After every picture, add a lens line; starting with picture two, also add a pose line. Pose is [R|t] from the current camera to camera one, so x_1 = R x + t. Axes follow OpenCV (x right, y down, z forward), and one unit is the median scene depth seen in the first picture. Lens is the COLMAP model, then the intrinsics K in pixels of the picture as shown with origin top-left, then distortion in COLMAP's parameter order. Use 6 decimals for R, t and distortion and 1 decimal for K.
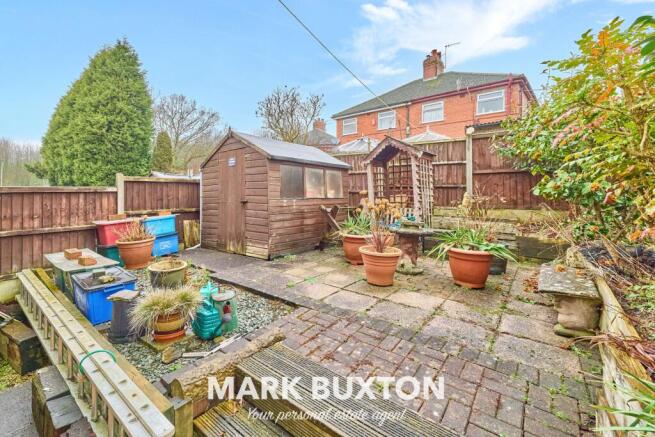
lens RADIAL K [[281.1, 0, 325.4], [0, 281.1, 193.2], [0, 0, 1]] dist [0.000210, 0.000015]
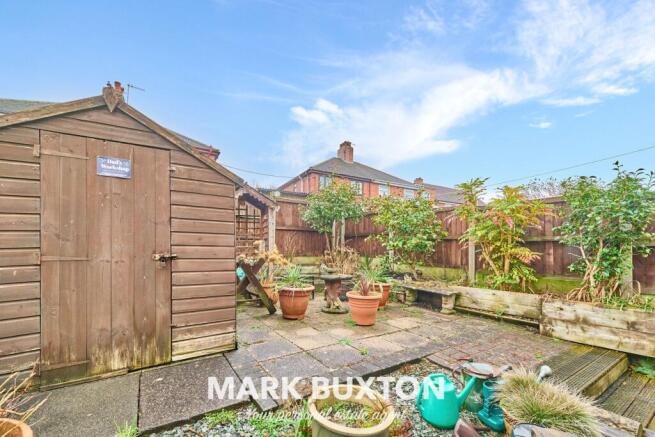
lens RADIAL K [[253.5, 0, 326.2], [0, 253.5, 249.2], [0, 0, 1]] dist [0.000002, -0.000001]
pose [[0.380432, -0.003803, 0.924801, -0.577912], [-0.007340, 0.999948, 0.007131, 0.010324], [-0.924780, -0.009501, 0.380384, 0.545184]]
